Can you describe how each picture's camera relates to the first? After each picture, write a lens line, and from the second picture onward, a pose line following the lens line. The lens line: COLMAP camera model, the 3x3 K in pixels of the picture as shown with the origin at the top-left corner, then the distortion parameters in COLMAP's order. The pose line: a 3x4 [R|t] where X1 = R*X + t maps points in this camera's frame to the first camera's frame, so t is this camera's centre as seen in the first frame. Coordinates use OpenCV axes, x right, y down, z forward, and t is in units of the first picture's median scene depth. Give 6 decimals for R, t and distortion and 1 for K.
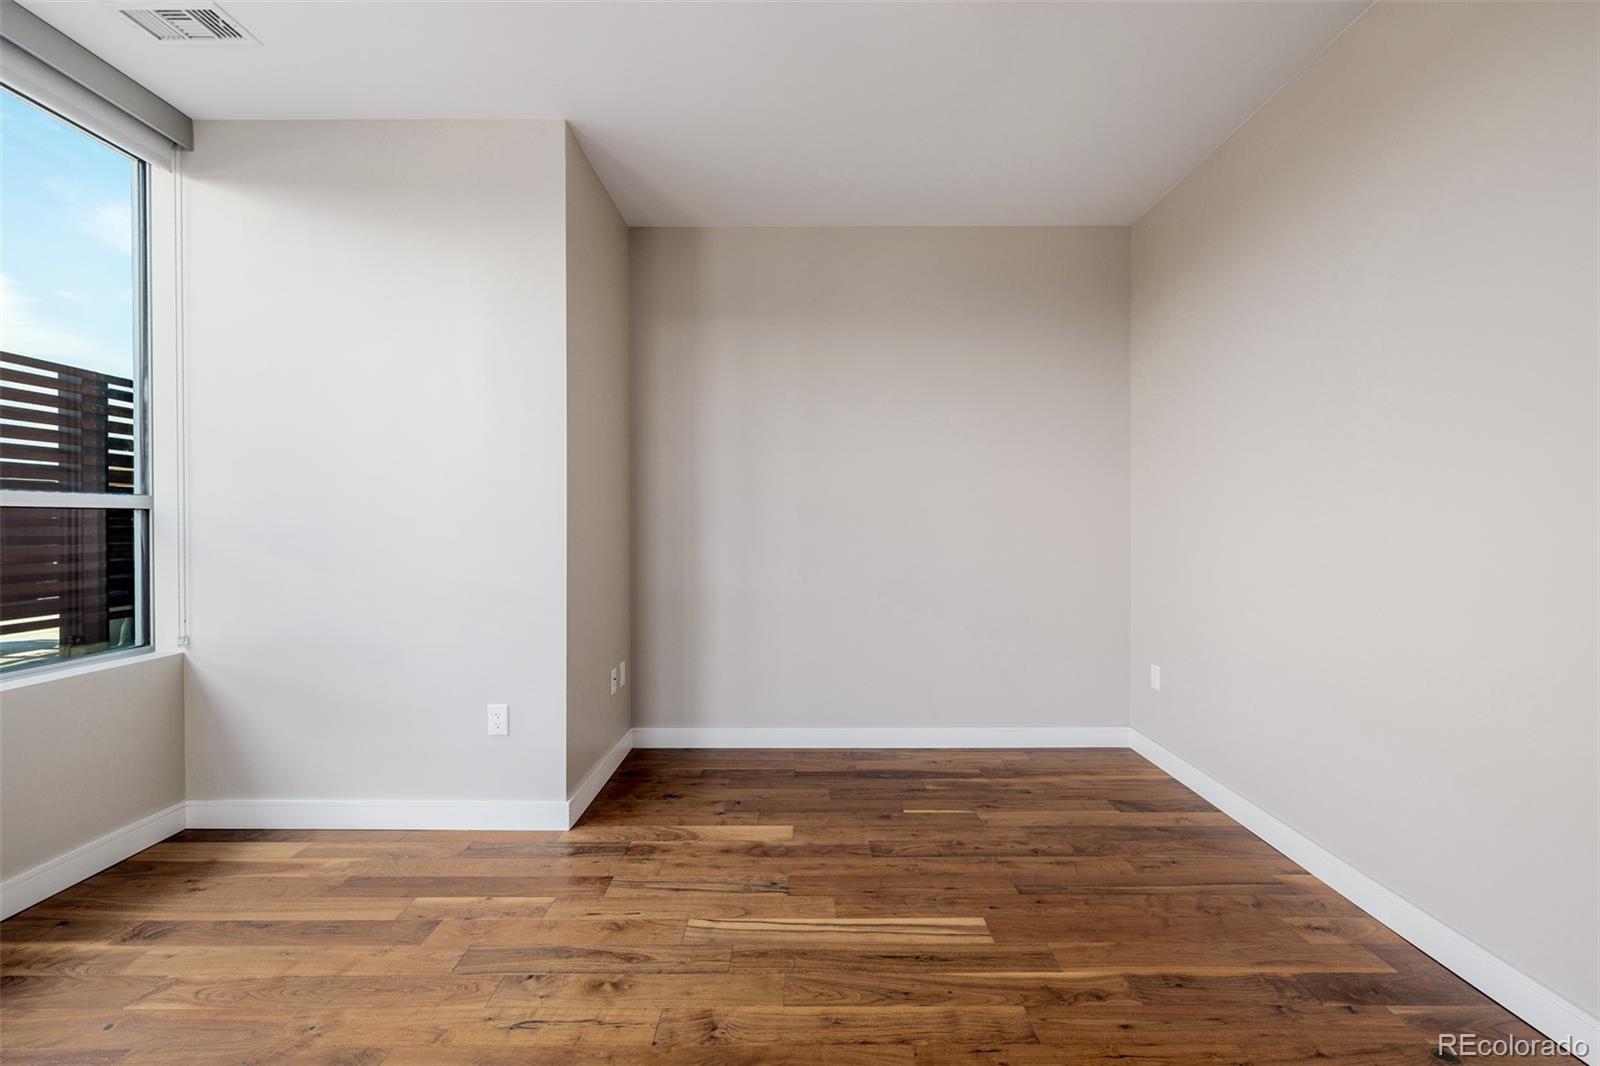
lens RADIAL K [[675.3, 0, 802.2], [0, 675.3, 530.5], [0, 0, 1]] dist [0.002167, 0.000647]
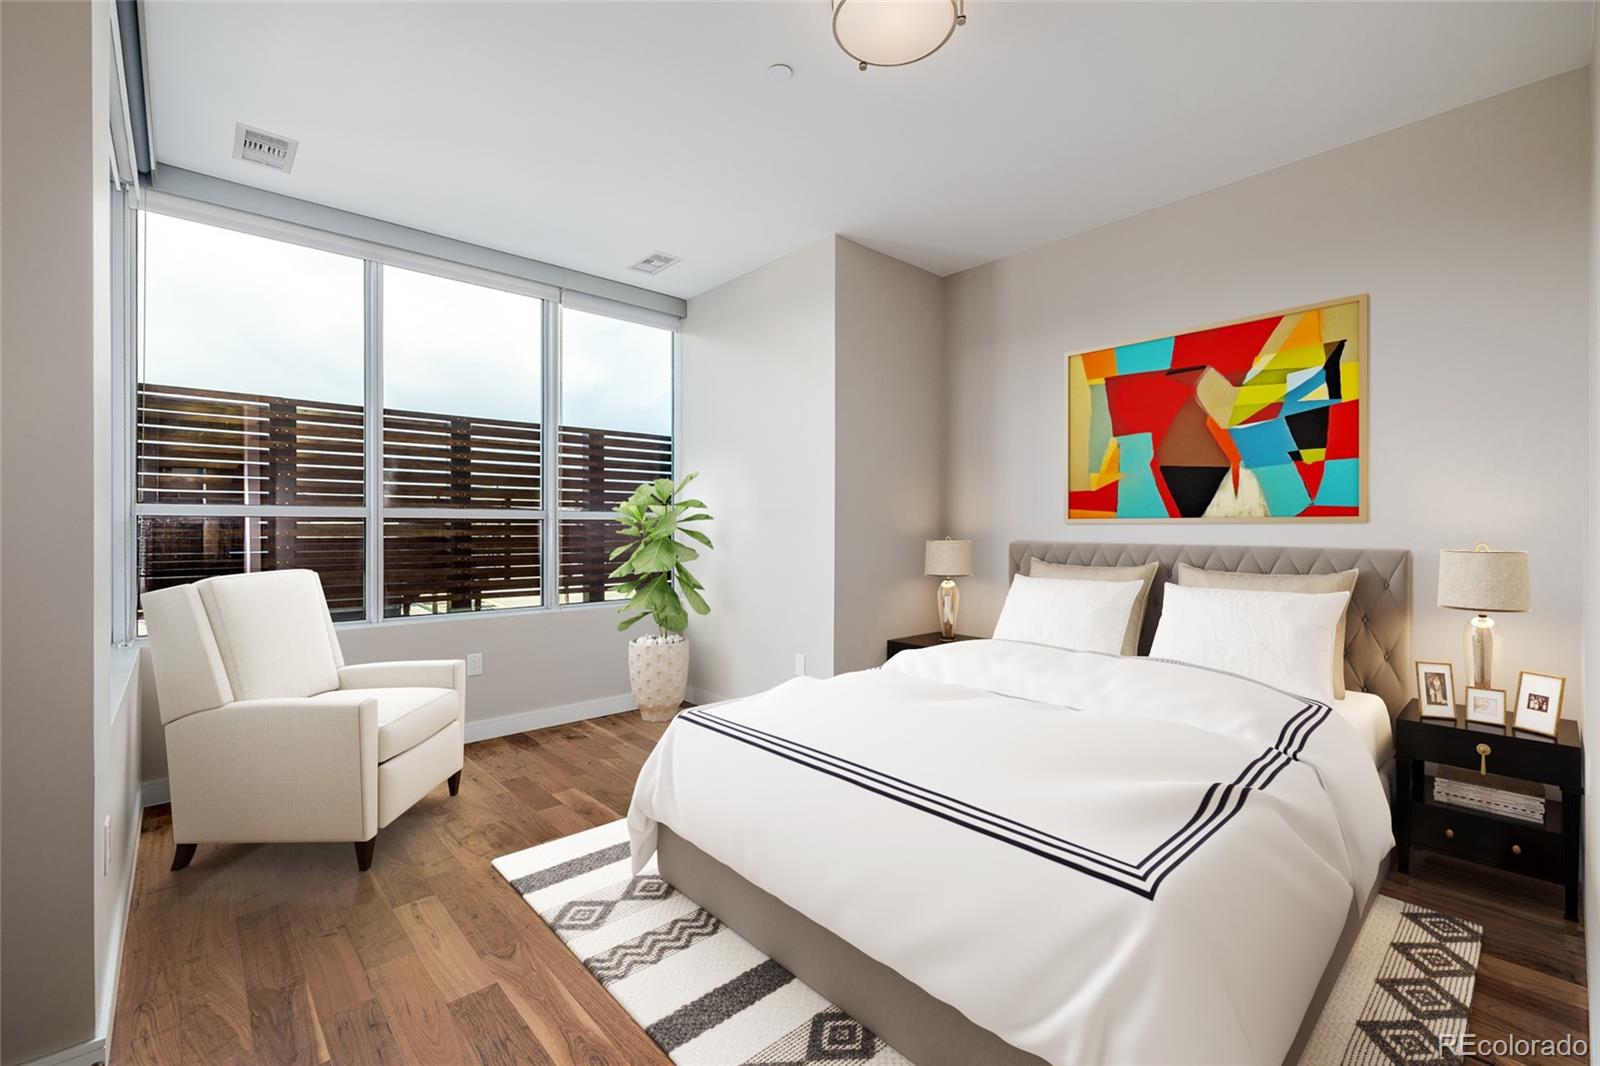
lens RADIAL K [[676.0, 0, 800.0], [0, 676.0, 533.0], [0, 0, 1]] dist [-0.002562, -0.000192]
pose [[0.675793, 0.003966, -0.737081, 0.662764], [-0.005838, 0.999983, 0.000028, 0.000281], [0.737068, 0.004284, 0.675805, 0.028446]]
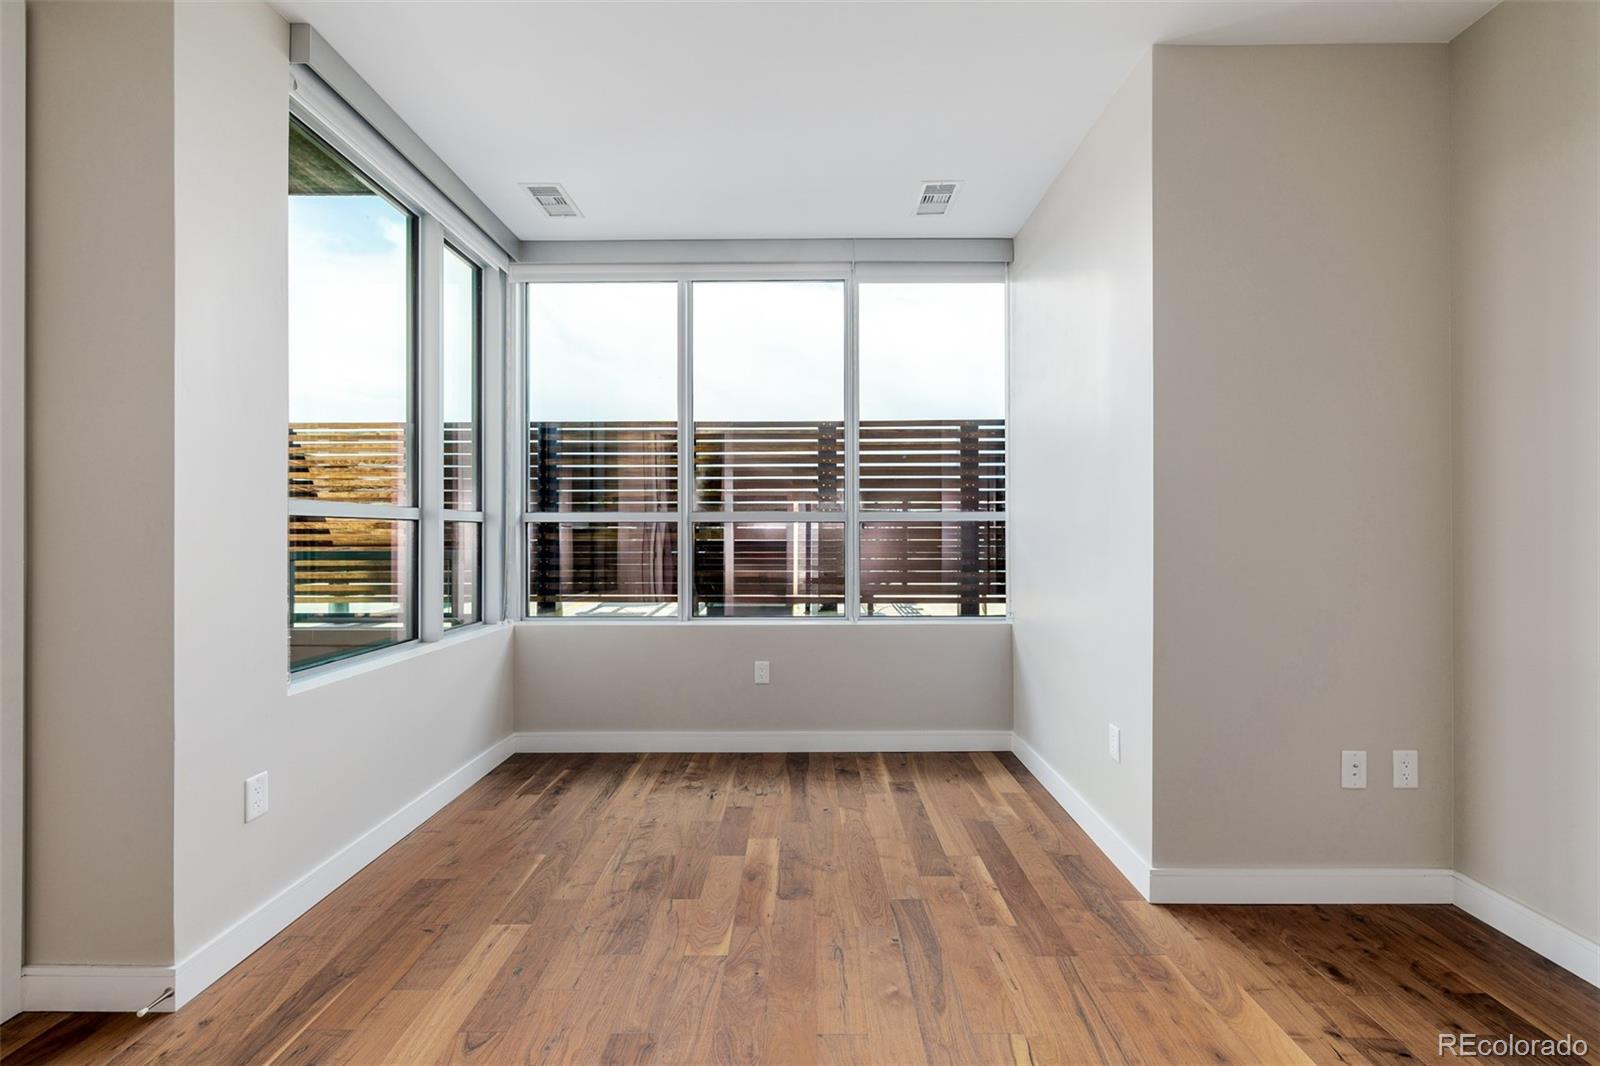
lens RADIAL K [[674.2, 0, 796.3], [0, 674.2, 532.7], [0, 0, 1]] dist [0.012409, -0.000240]
pose [[0.001311, 0.000906, -0.999999, 0.519845], [-0.007504, 0.999971, 0.000897, -0.006940], [0.999971, 0.007503, 0.001318, 0.606096]]
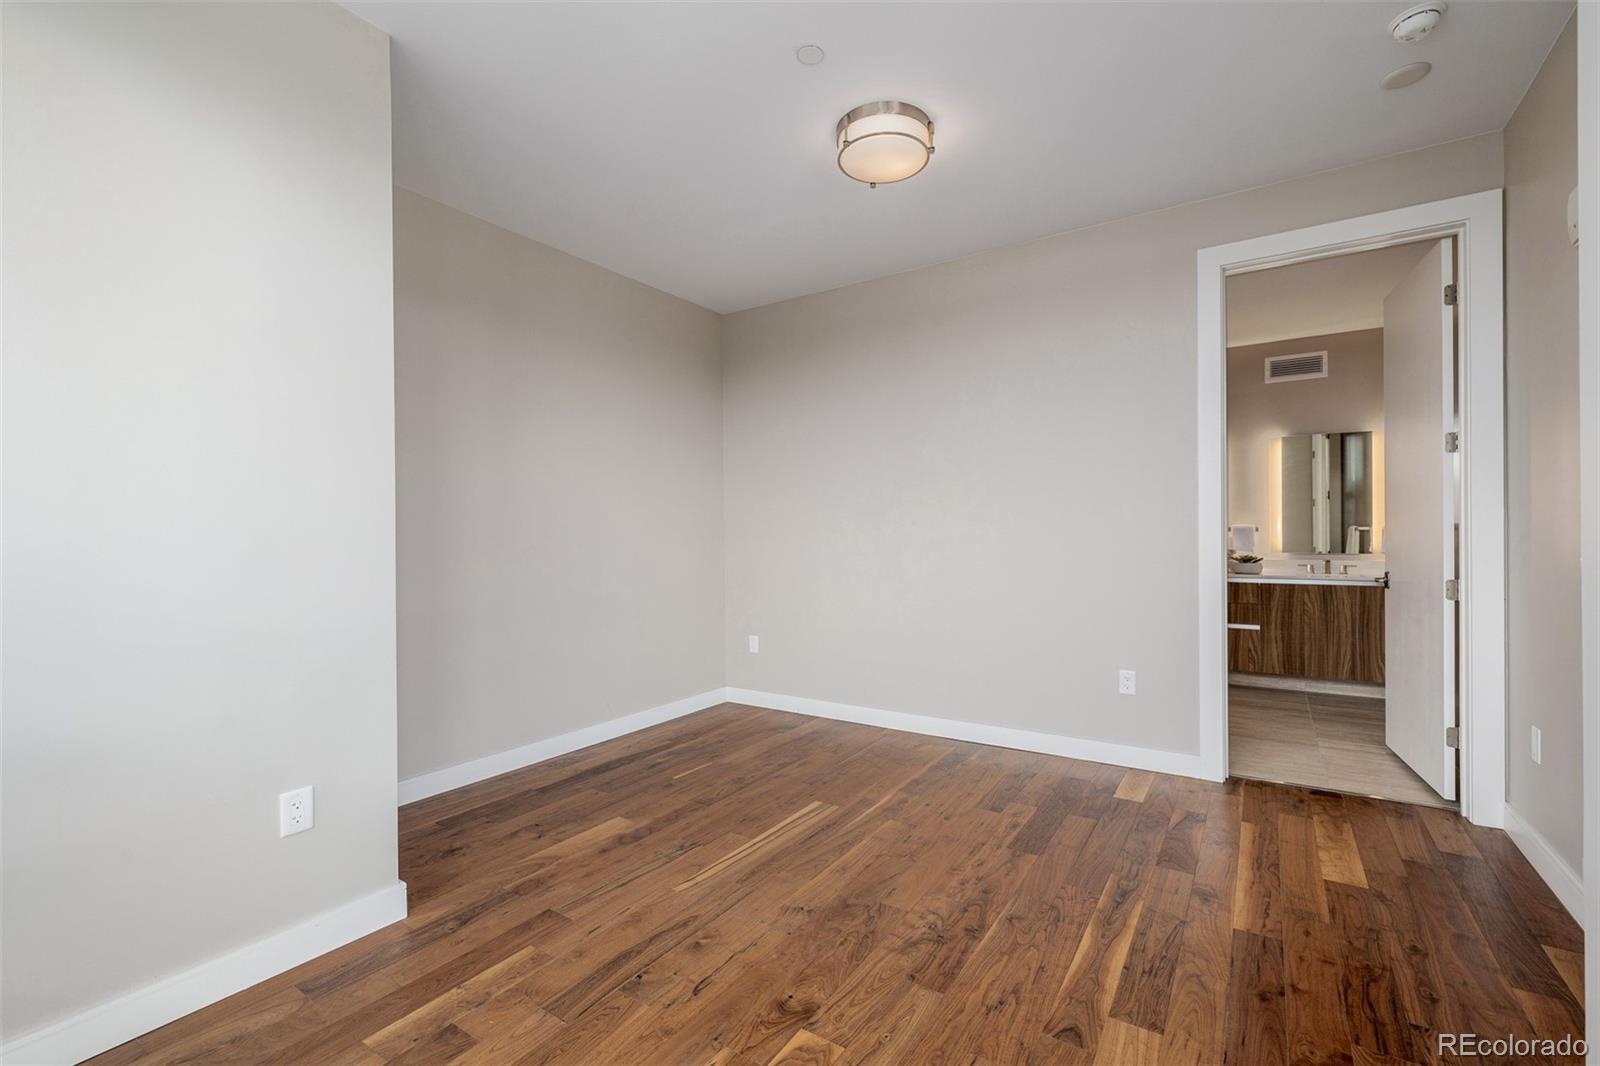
lens RADIAL K [[682.5, 0, 803.5], [0, 682.5, 529.7], [0, 0, 1]] dist [-0.001830, 0.000069]
pose [[0.554899, 0.002471, 0.831914, -0.826619], [0.018662, 0.999707, -0.015417, -0.003356], [-0.831709, 0.024080, 0.554690, 0.141369]]
